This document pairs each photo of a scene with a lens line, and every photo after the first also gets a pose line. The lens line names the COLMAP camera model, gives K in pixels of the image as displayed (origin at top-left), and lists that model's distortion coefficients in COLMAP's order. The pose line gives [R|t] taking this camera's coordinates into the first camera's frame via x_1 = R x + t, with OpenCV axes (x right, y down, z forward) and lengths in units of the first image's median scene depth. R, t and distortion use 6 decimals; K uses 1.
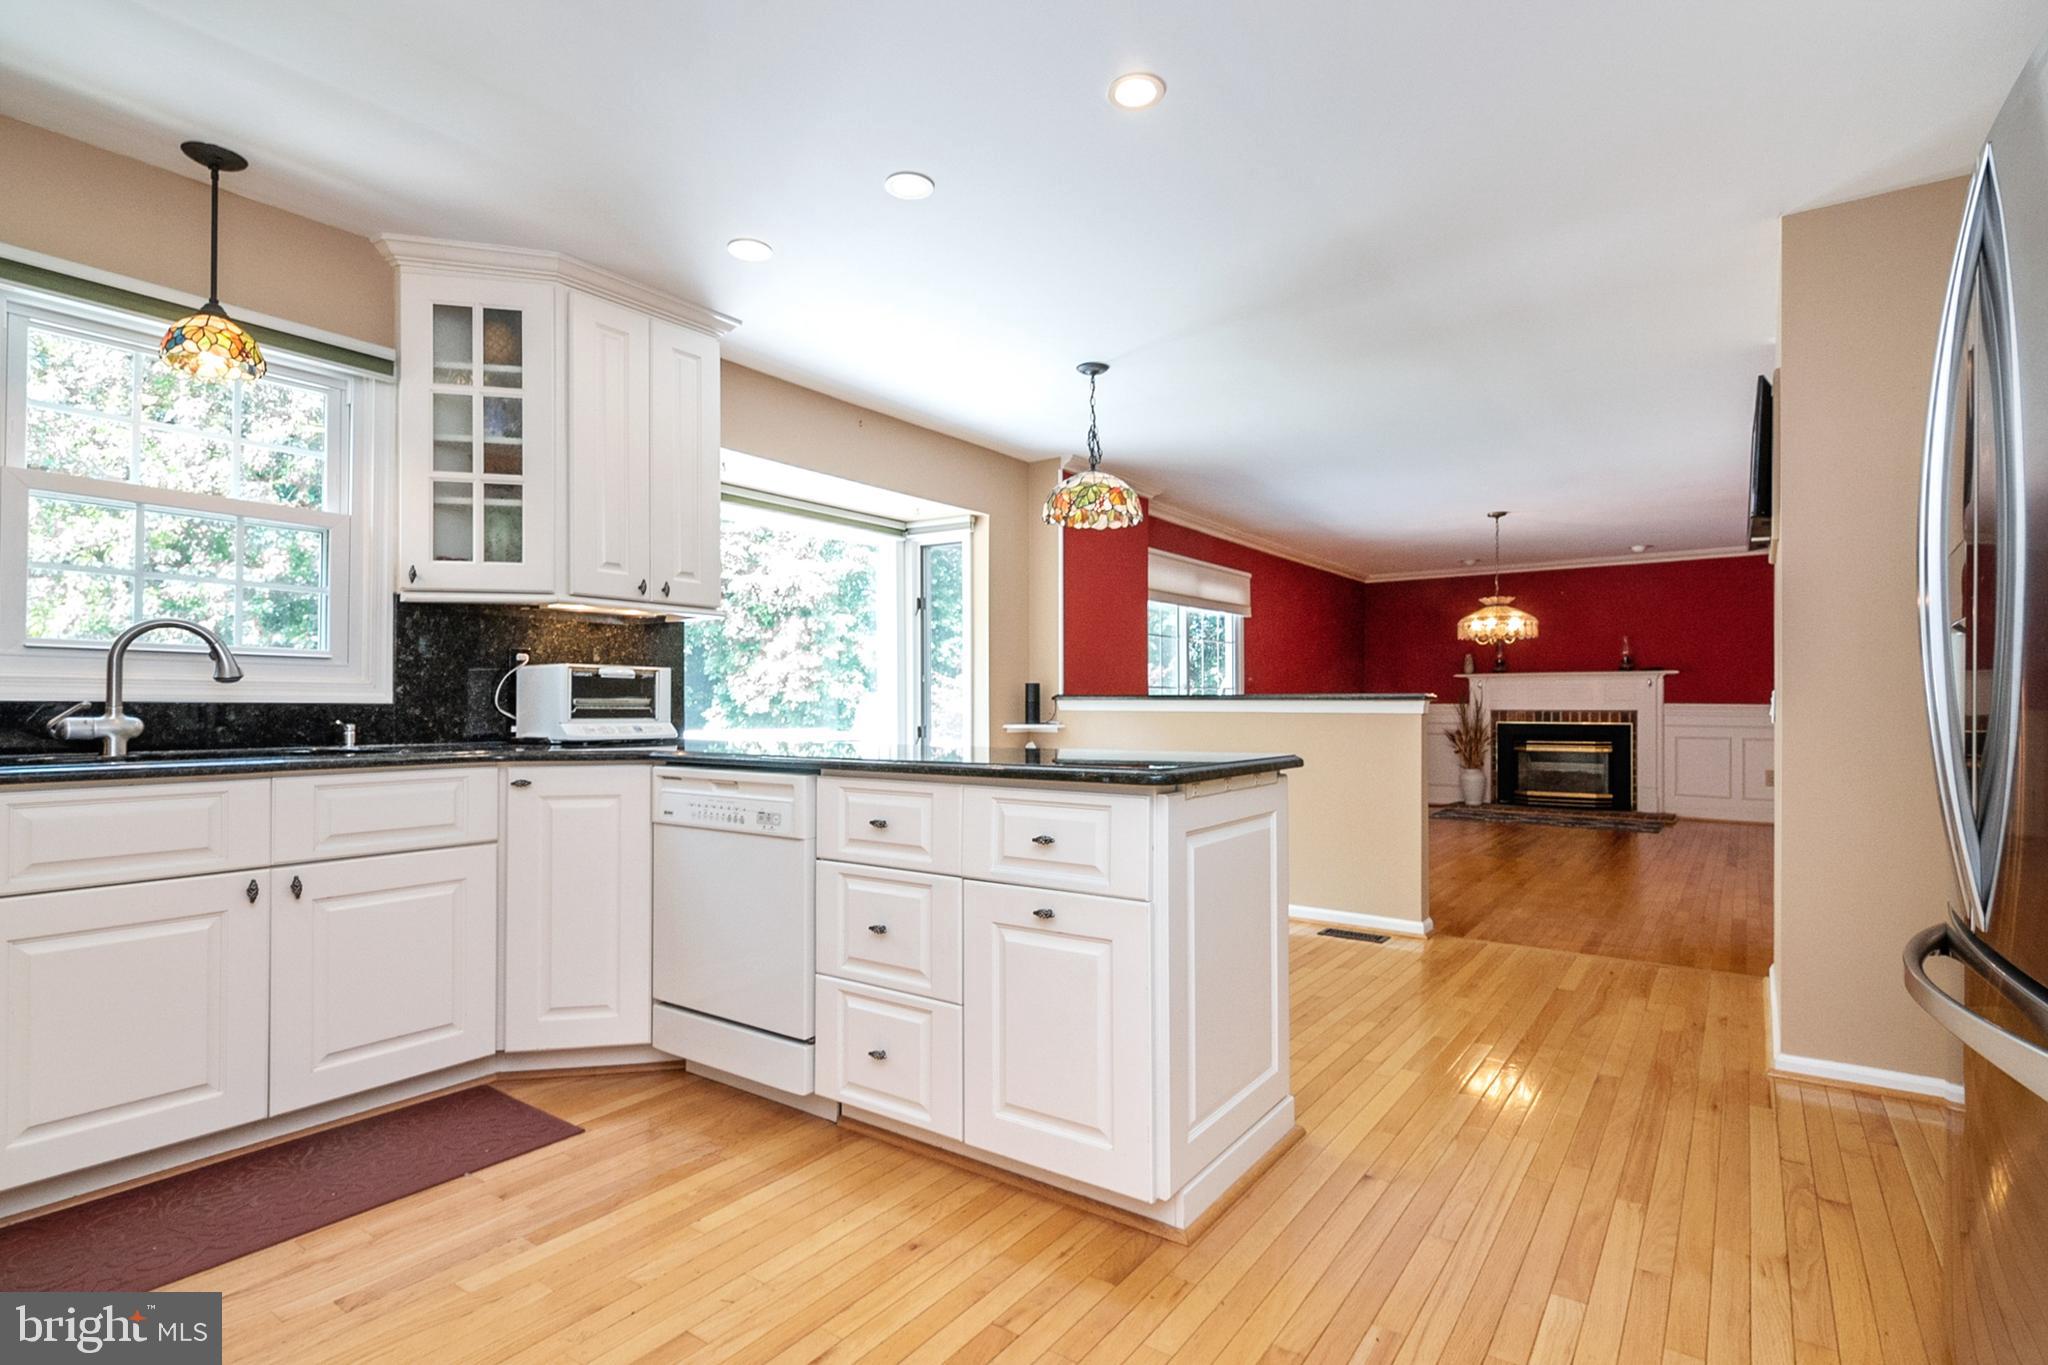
lens RADIAL K [[998.9, 0, 1045.2], [0, 998.9, 693.4], [0, 0, 1]] dist [0.050526, -0.000086]
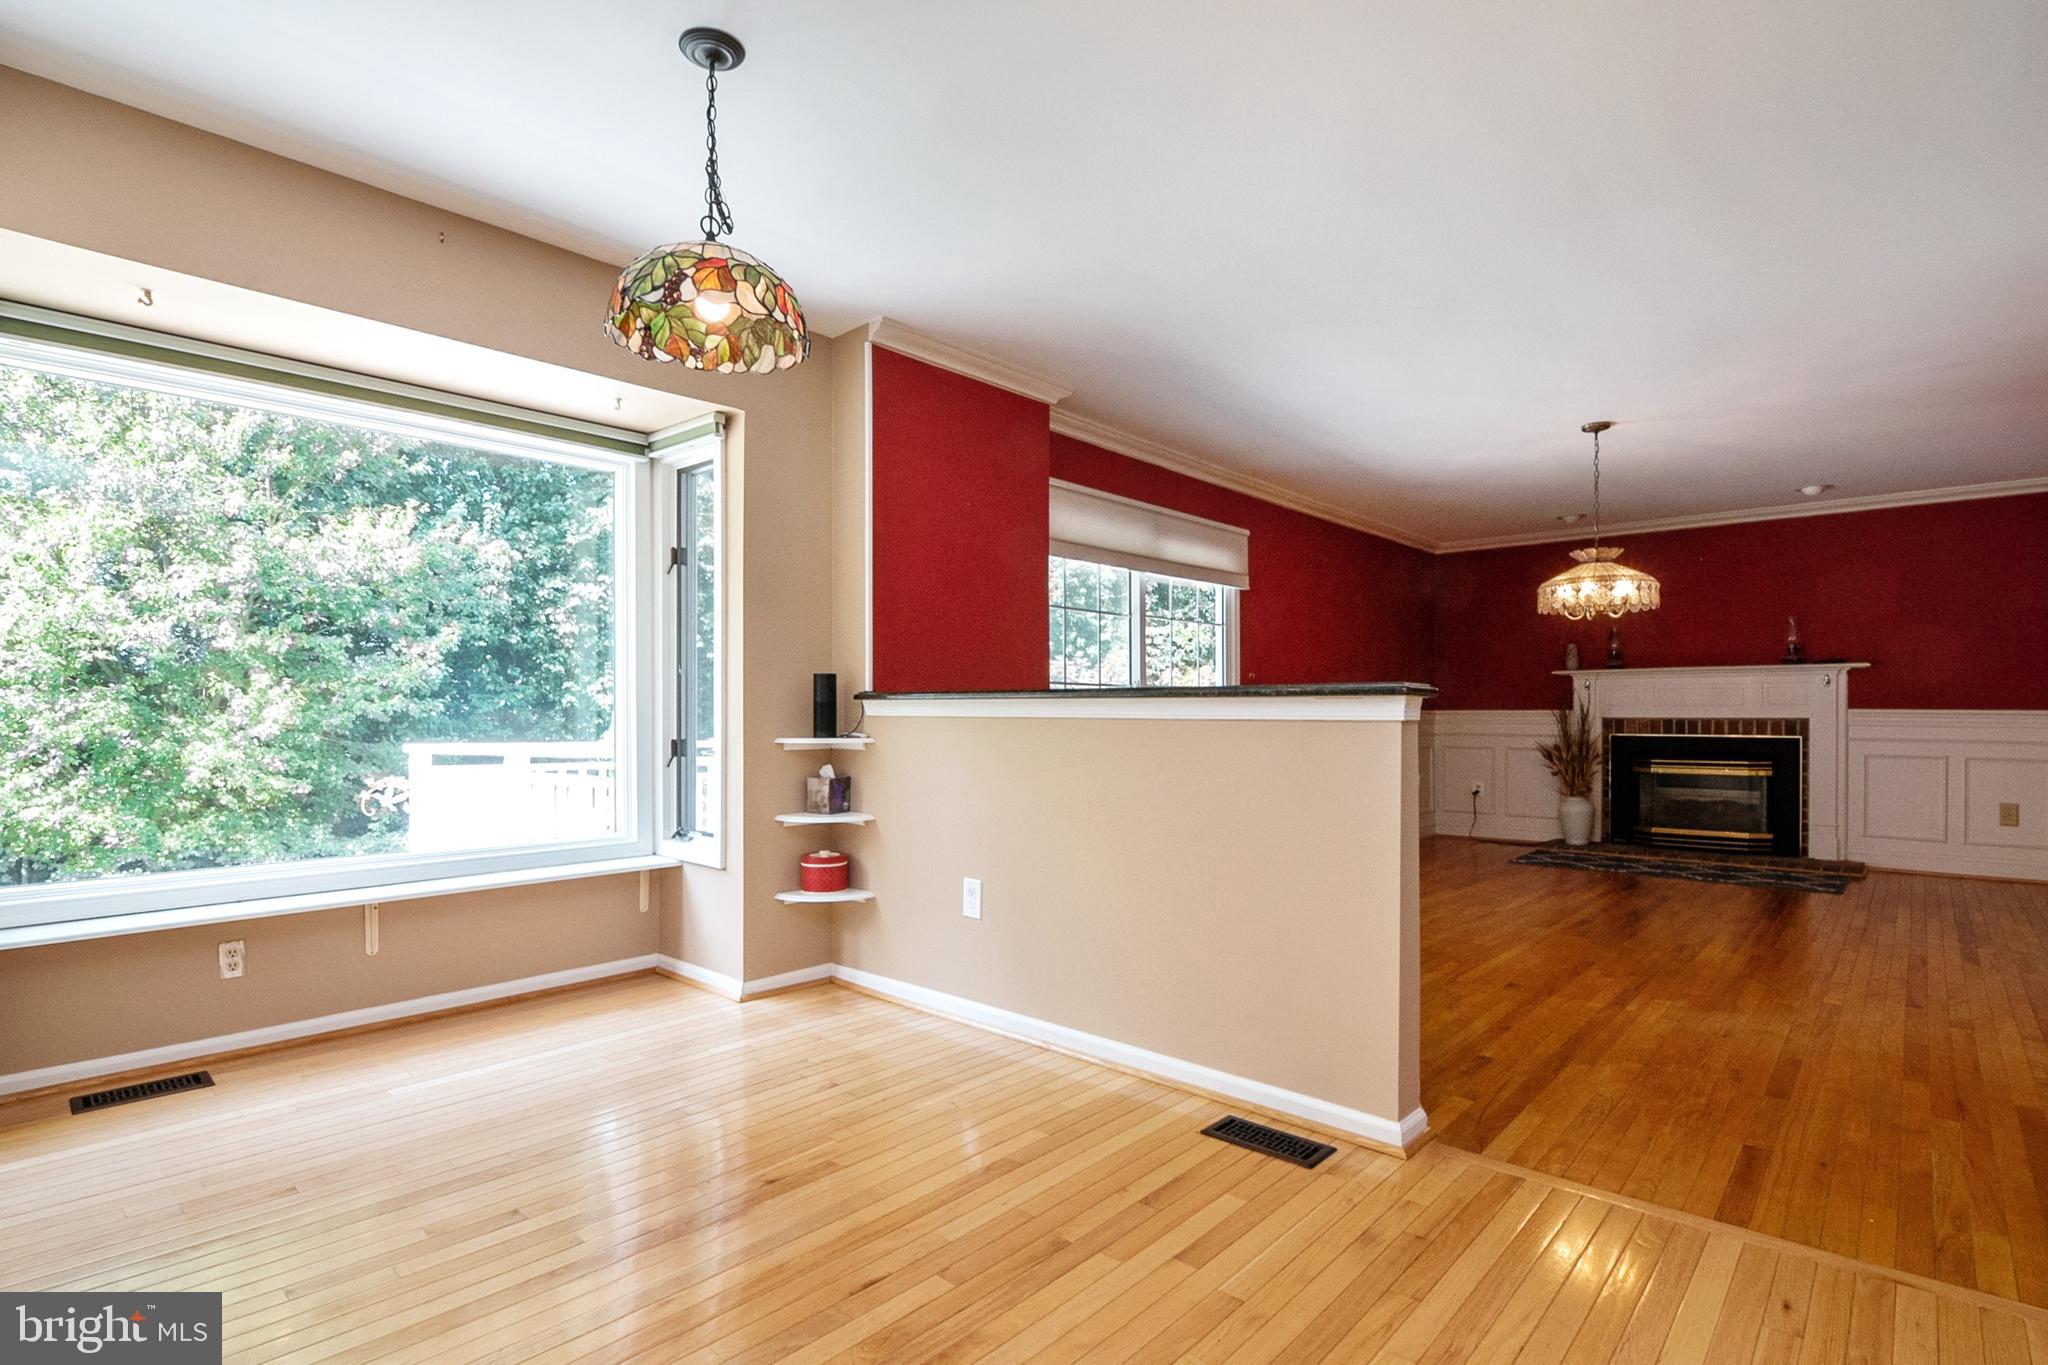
lens RADIAL K [[1000.6, 0, 1033.0], [0, 1000.6, 706.9], [0, 0, 1]] dist [-0.002108, -0.001138]
pose [[0.992508, 0.000230, -0.122179, 0.123655], [0.000365, 0.999988, 0.004846, 0.004993], [0.122179, -0.004854, 0.992496, 0.231494]]
